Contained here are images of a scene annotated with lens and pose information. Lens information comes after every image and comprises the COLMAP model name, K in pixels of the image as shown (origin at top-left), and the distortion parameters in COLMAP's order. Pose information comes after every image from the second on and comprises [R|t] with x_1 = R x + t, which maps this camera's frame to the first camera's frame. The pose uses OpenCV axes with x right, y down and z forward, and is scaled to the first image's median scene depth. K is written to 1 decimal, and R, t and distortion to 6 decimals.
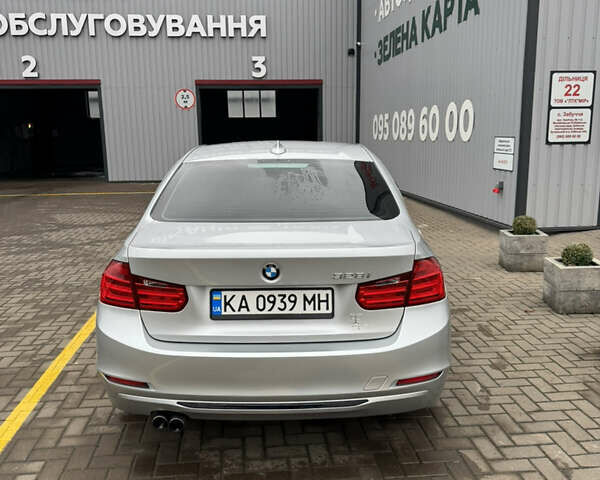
lens RADIAL K [[557.4, 0, 300.0], [0, 557.4, 240.0], [0, 0, 1]] dist [0.144280, -0.251311]
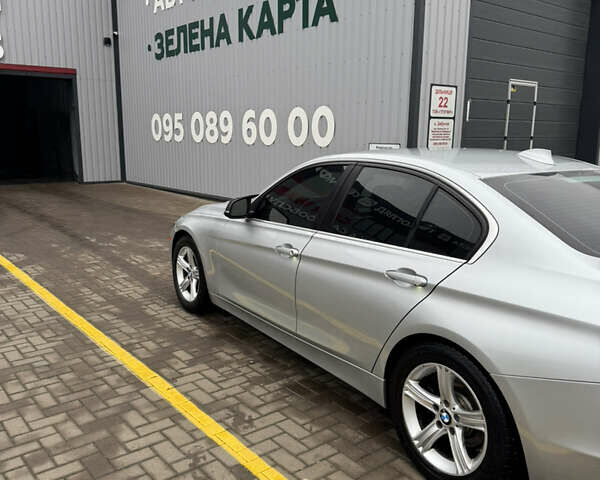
lens RADIAL K [[557.4, 0, 300.0], [0, 557.4, 240.0], [0, 0, 1]] dist [0.144280, -0.251311]
pose [[0.837406, -0.080469, 0.540626, -0.282363], [0.081566, 0.996426, 0.021971, -0.030410], [-0.540462, 0.025698, 0.840976, 0.167284]]
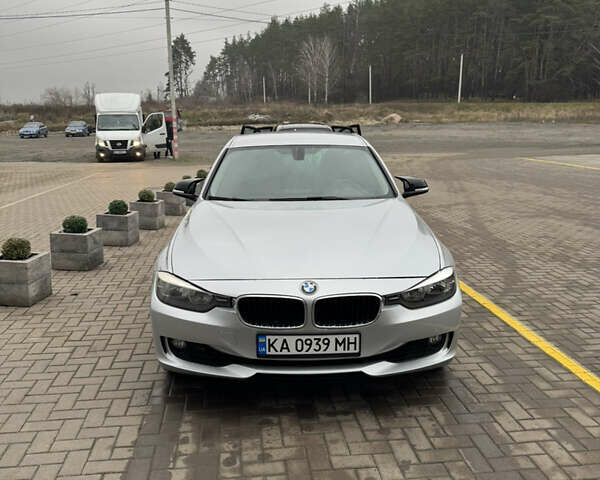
lens RADIAL K [[557.4, 0, 300.0], [0, 557.4, 240.0], [0, 0, 1]] dist [0.144280, -0.251311]
pose [[-0.999730, 0.022251, -0.006736, -0.012058], [0.017850, 0.920301, 0.390804, -0.186683], [0.014895, 0.390578, -0.920449, 0.943741]]
